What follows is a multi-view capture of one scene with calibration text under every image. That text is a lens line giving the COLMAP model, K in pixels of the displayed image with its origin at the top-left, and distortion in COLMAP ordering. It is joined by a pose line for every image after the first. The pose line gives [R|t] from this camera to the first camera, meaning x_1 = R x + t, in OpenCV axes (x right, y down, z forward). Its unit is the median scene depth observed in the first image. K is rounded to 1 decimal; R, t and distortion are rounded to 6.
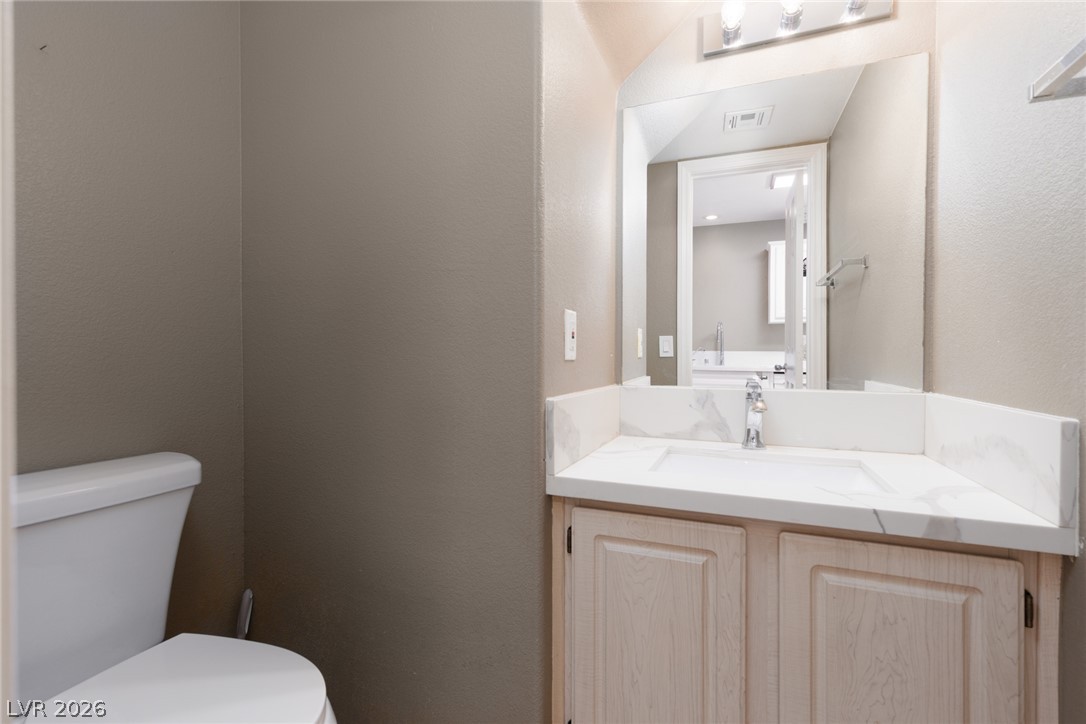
lens RADIAL K [[487.2, 0, 547.2], [0, 487.2, 360.5], [0, 0, 1]] dist [0.006839, -0.000908]
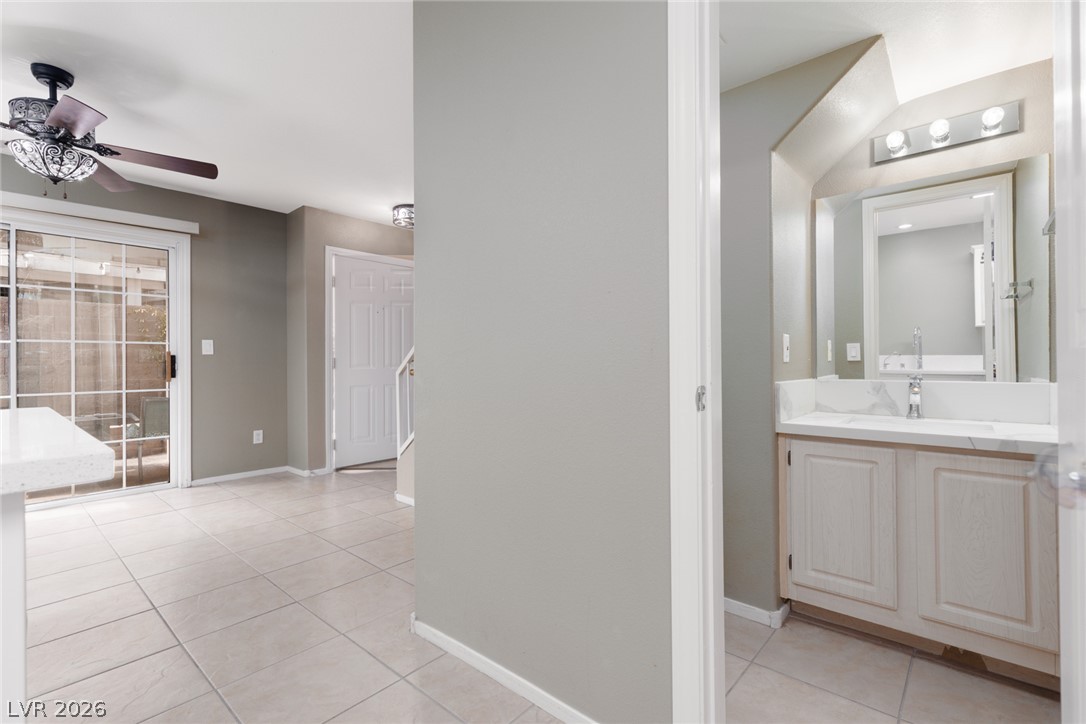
lens RADIAL K [[487.2, 0, 547.2], [0, 487.2, 360.5], [0, 0, 1]] dist [0.006839, -0.000908]
pose [[0.945432, -0.008742, -0.325703, -0.198562], [0.004387, 0.999891, -0.014105, 0.014421], [0.325791, 0.011906, 0.945367, -0.979706]]
